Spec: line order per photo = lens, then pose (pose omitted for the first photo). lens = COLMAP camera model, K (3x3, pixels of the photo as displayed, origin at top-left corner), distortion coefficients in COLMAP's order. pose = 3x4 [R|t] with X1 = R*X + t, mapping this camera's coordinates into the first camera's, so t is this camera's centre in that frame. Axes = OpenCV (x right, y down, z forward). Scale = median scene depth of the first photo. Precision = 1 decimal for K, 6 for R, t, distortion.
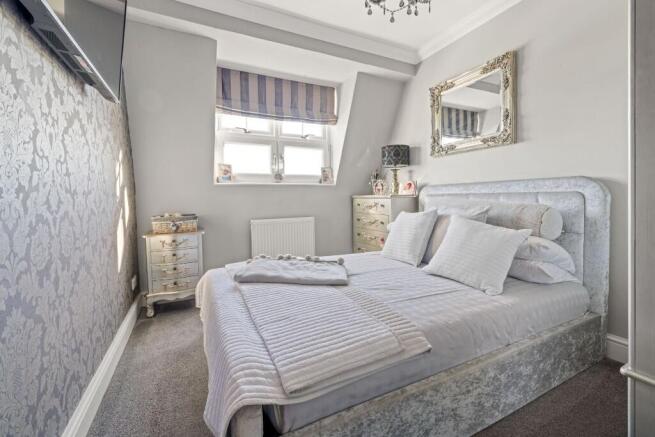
lens RADIAL K [[273.9, 0, 329.4], [0, 273.9, 206.0], [0, 0, 1]] dist [0.001718, 0.000297]
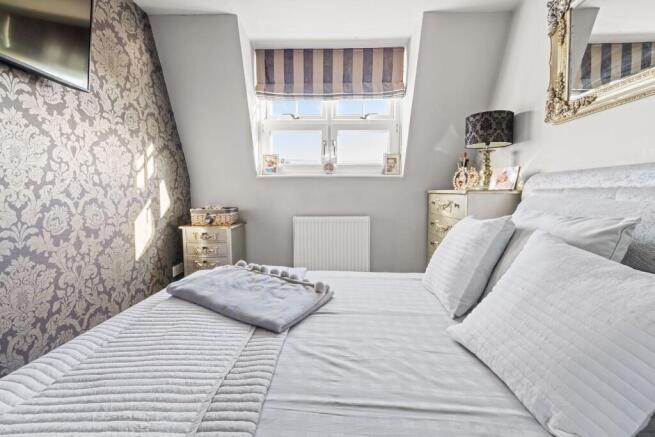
lens RADIAL K [[273.9, 0, 329.4], [0, 273.9, 206.0], [0, 0, 1]] dist [0.001718, 0.000297]
pose [[0.886738, 0.036276, -0.460846, 0.222622], [-0.028046, 0.999302, 0.024696, -0.007934], [0.461420, -0.008974, 0.887136, 0.257545]]
